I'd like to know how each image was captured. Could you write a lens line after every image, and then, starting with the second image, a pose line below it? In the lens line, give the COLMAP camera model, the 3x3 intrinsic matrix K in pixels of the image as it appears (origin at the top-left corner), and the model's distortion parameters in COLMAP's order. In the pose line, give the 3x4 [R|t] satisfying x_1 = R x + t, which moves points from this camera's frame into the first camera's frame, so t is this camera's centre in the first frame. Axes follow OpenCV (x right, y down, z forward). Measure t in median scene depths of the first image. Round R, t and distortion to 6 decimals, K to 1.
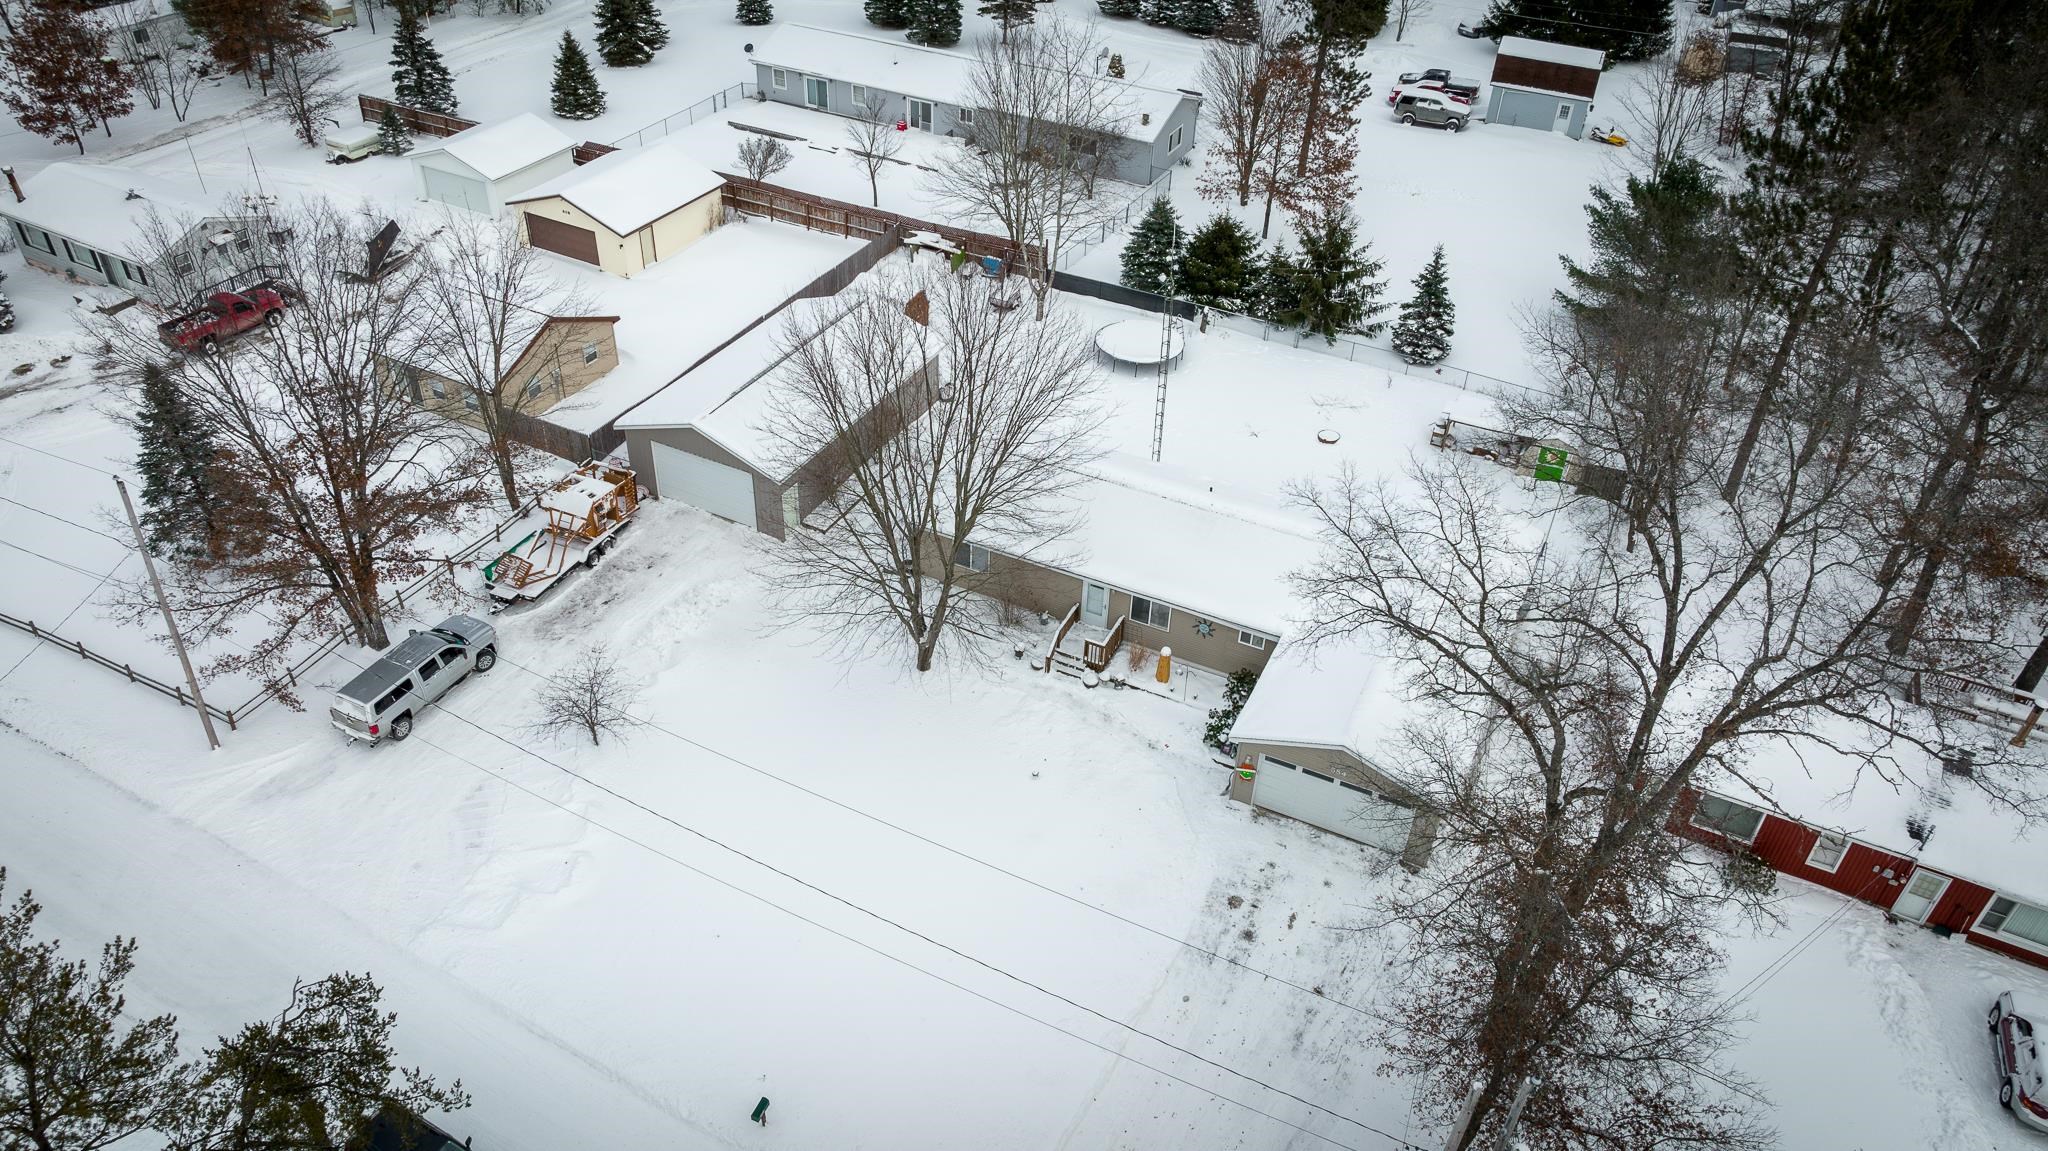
lens RADIAL K [[1445.8, 0, 1024.0], [0, 1445.8, 575.5], [0, 0, 1]] dist [-0.016227, -0.009344]
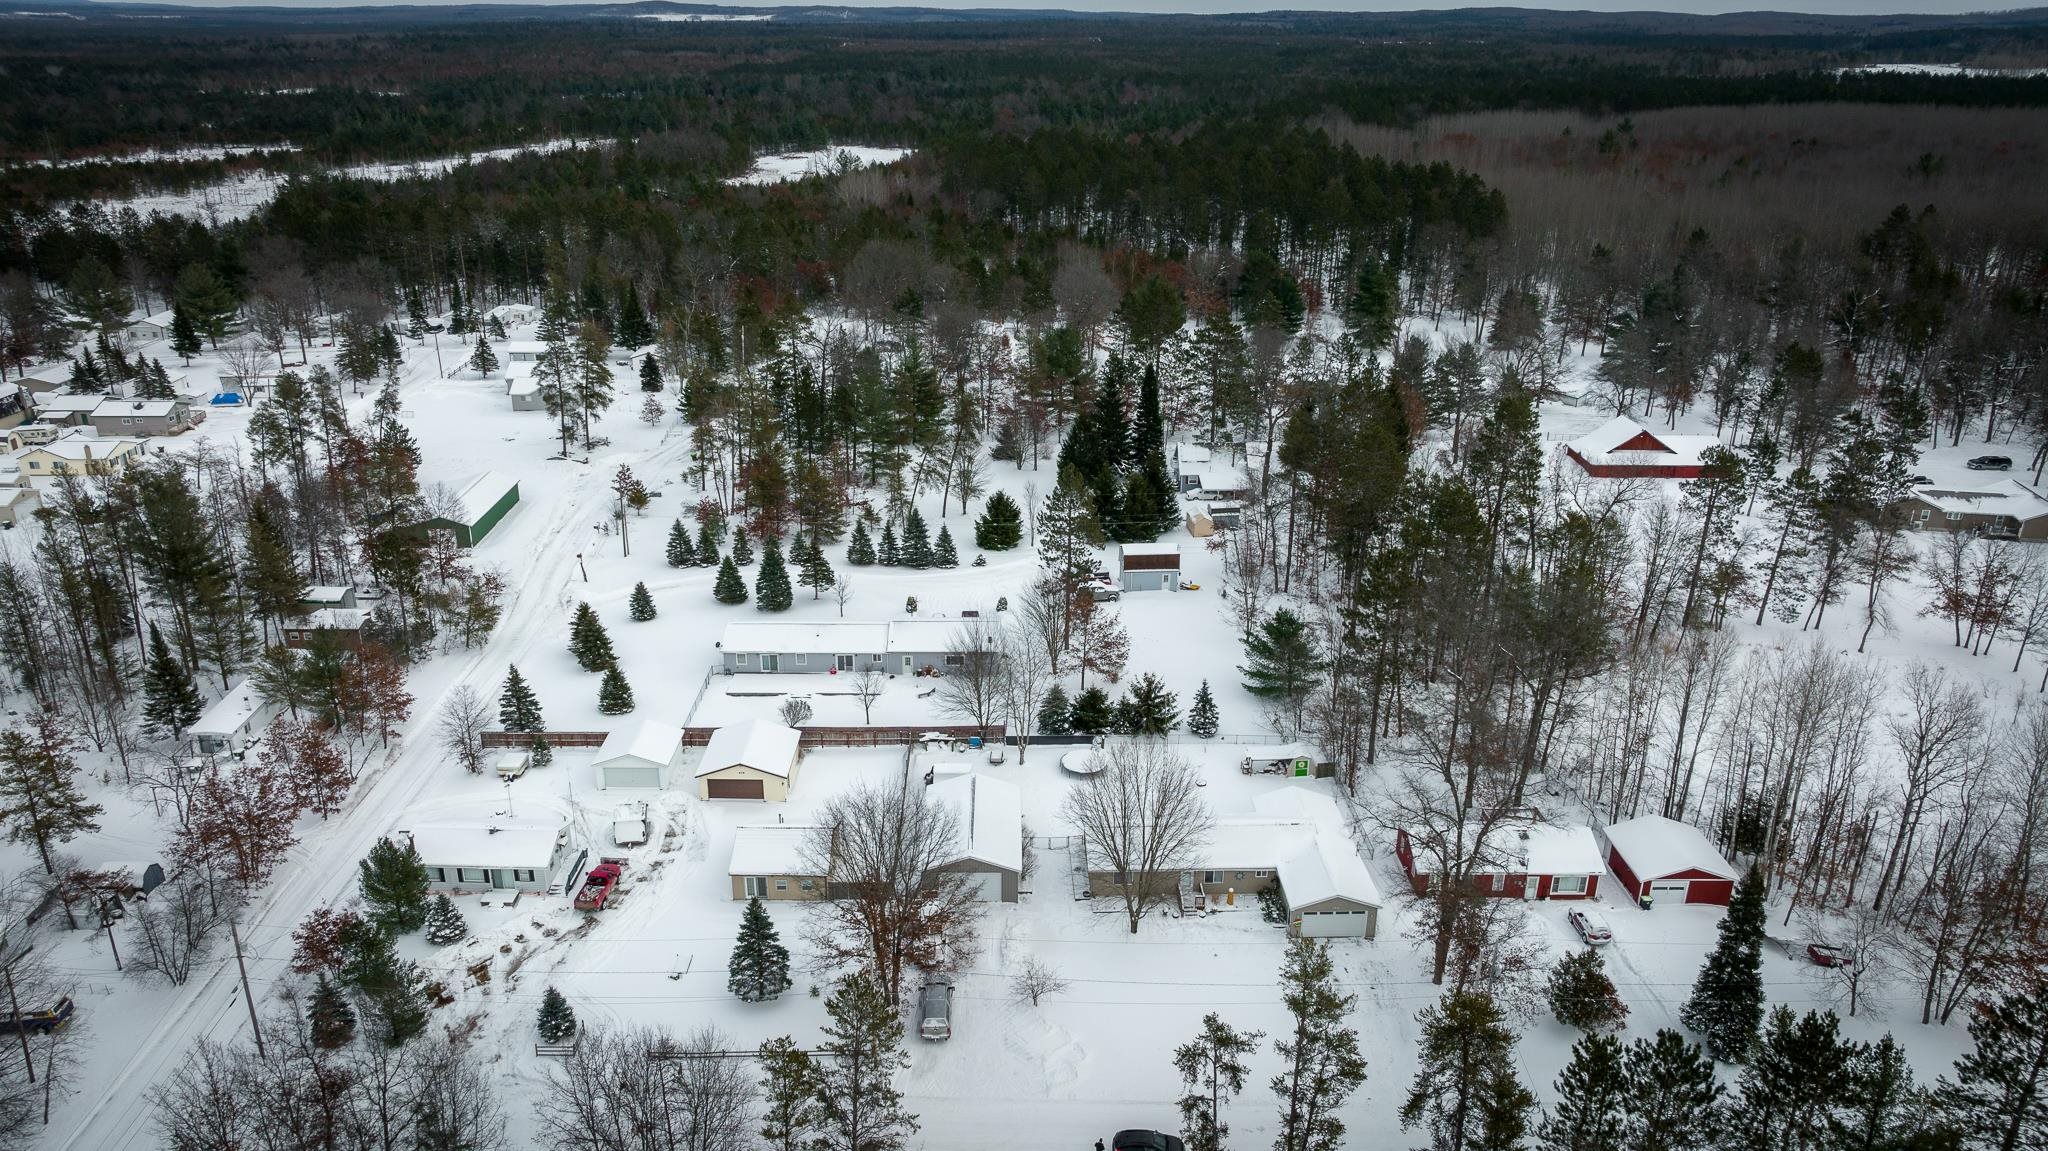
lens RADIAL K [[1445.8, 0, 1024.0], [0, 1445.8, 575.5], [0, 0, 1]] dist [-0.016227, -0.009344]
pose [[0.885594, -0.195240, 0.421431, -0.726653], [0.296934, 0.935706, -0.190483, -0.051187], [-0.357146, 0.293828, 0.886629, -0.713677]]
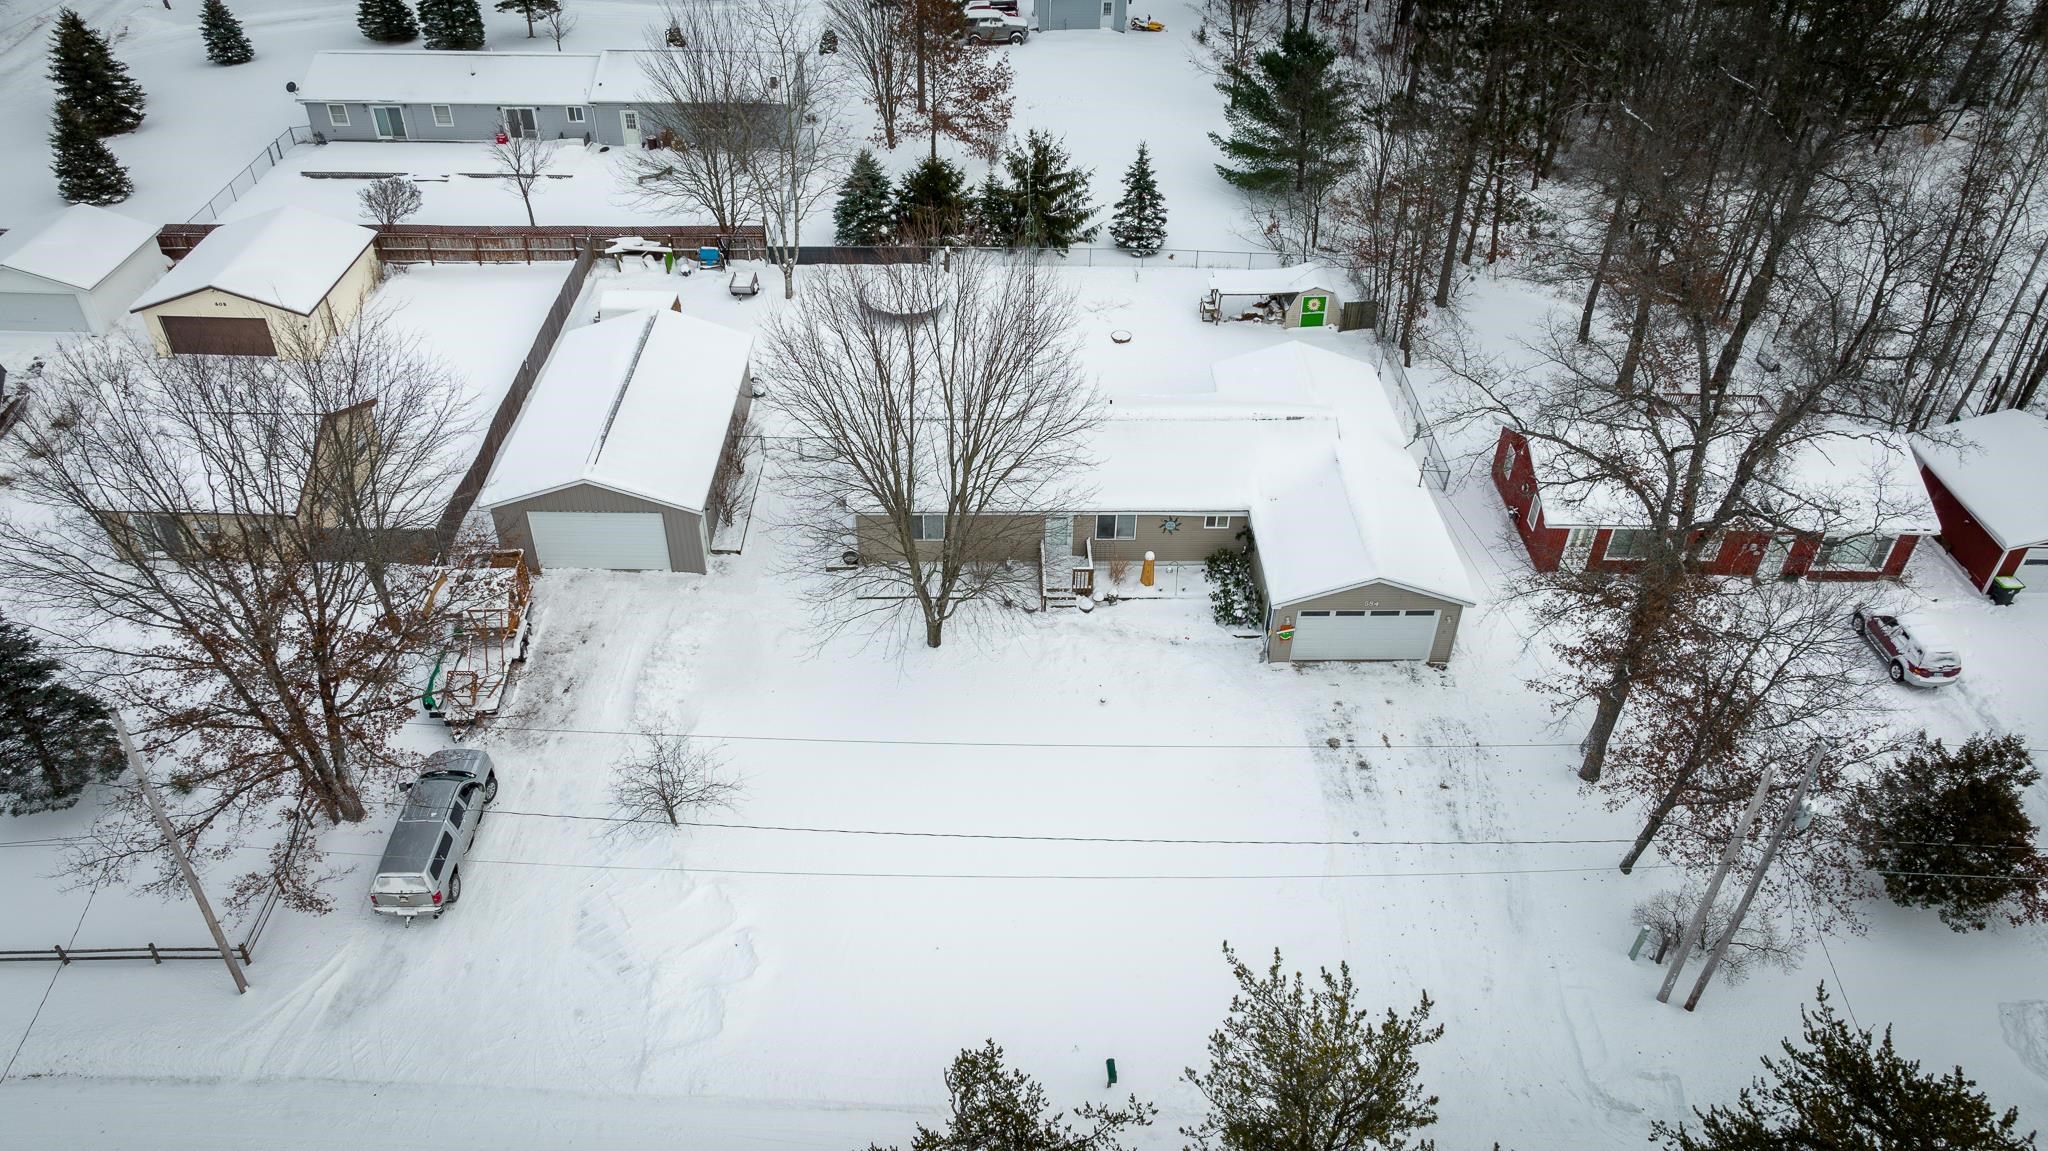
lens RADIAL K [[1445.8, 0, 1024.0], [0, 1445.8, 575.5], [0, 0, 1]] dist [-0.016227, -0.009344]
pose [[0.889236, -0.295865, 0.348888, -0.250044], [0.284741, 0.954913, 0.084047, -0.034160], [-0.358024, 0.024605, 0.933388, 0.032228]]
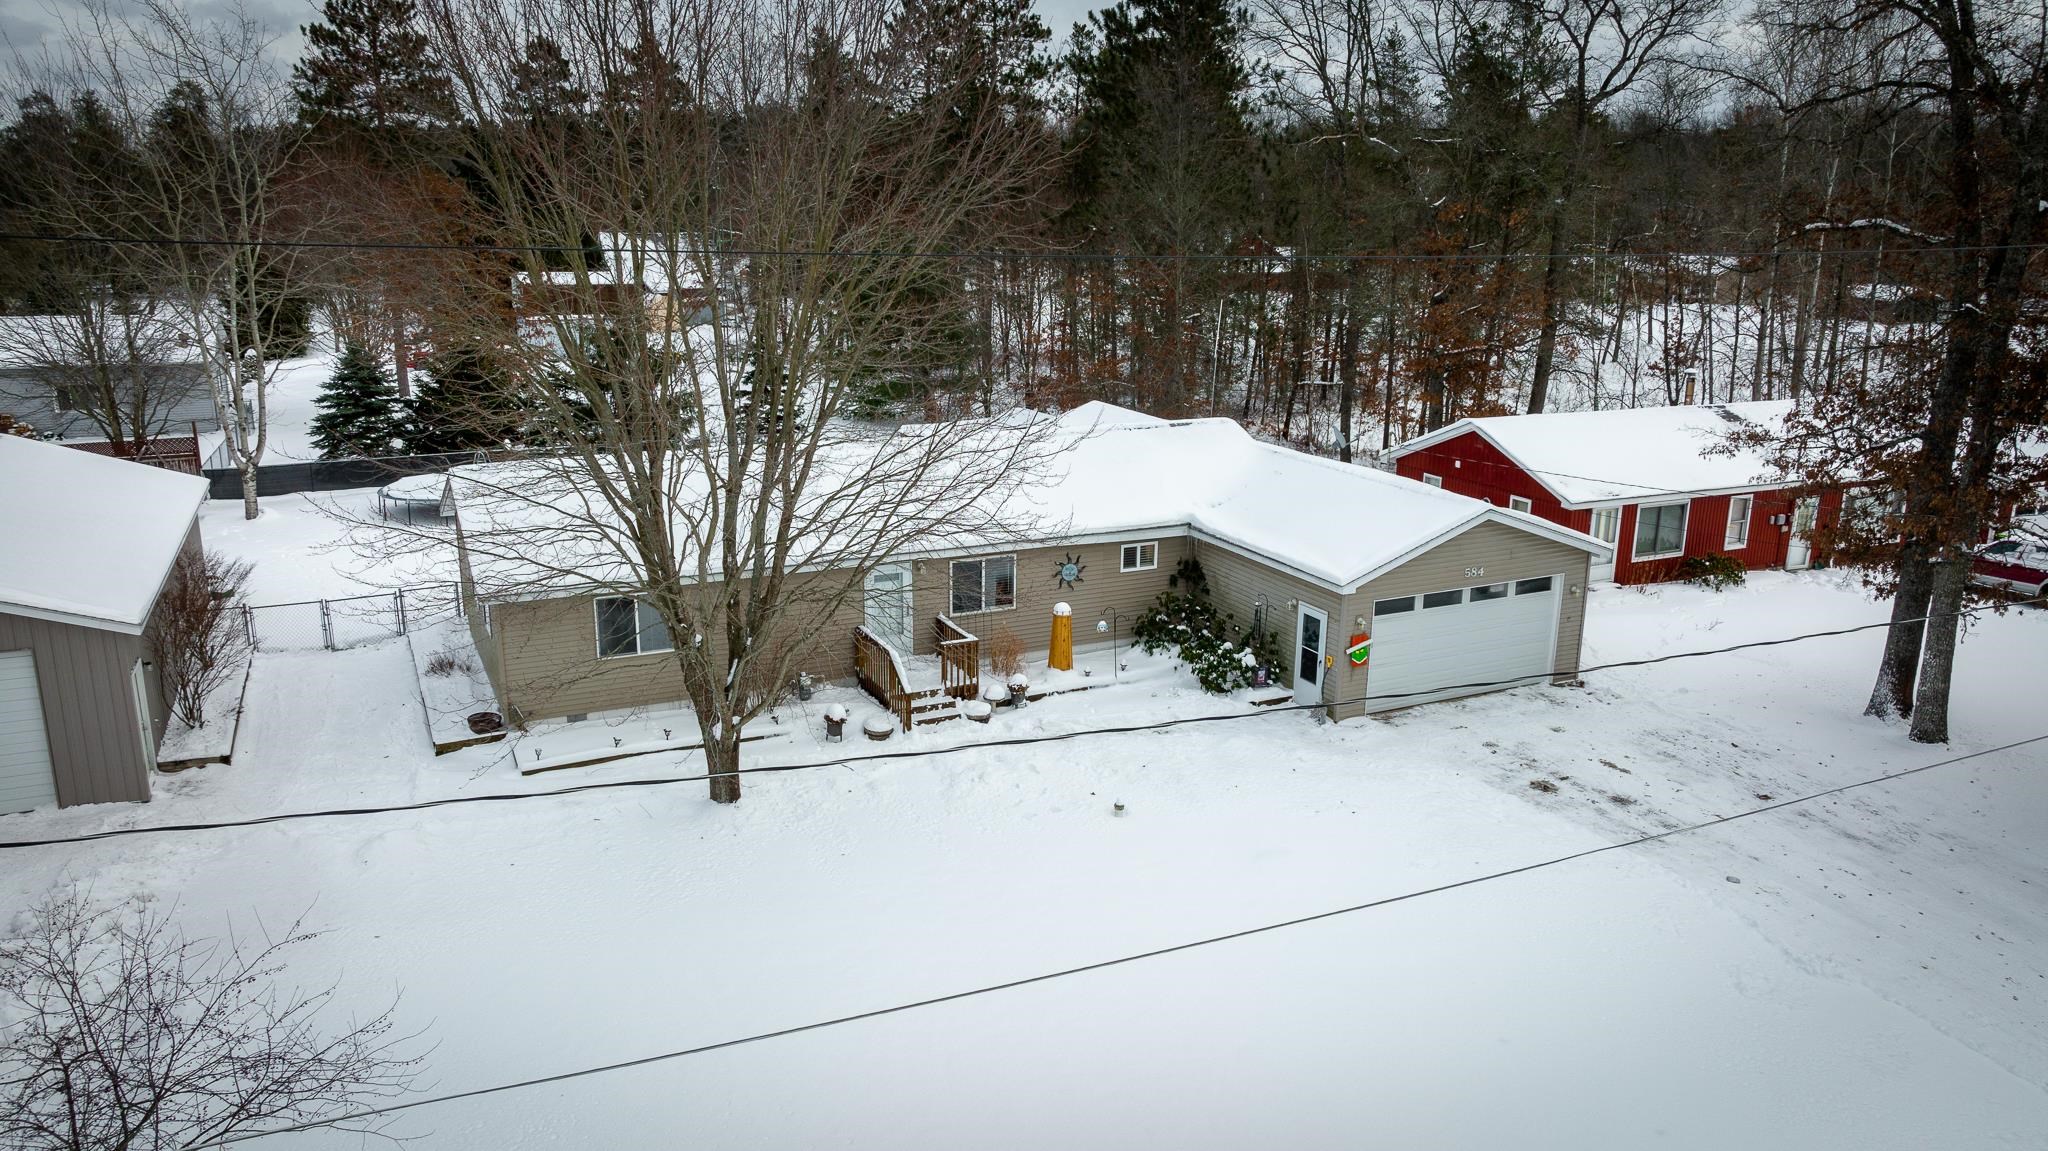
lens RADIAL K [[1445.8, 0, 1024.0], [0, 1445.8, 575.5], [0, 0, 1]] dist [-0.016227, -0.009344]
pose [[0.622689, -0.227205, 0.748756, -0.245486], [0.480394, 0.866346, -0.136625, 0.079588], [-0.617640, 0.444773, 0.648612, 0.434348]]
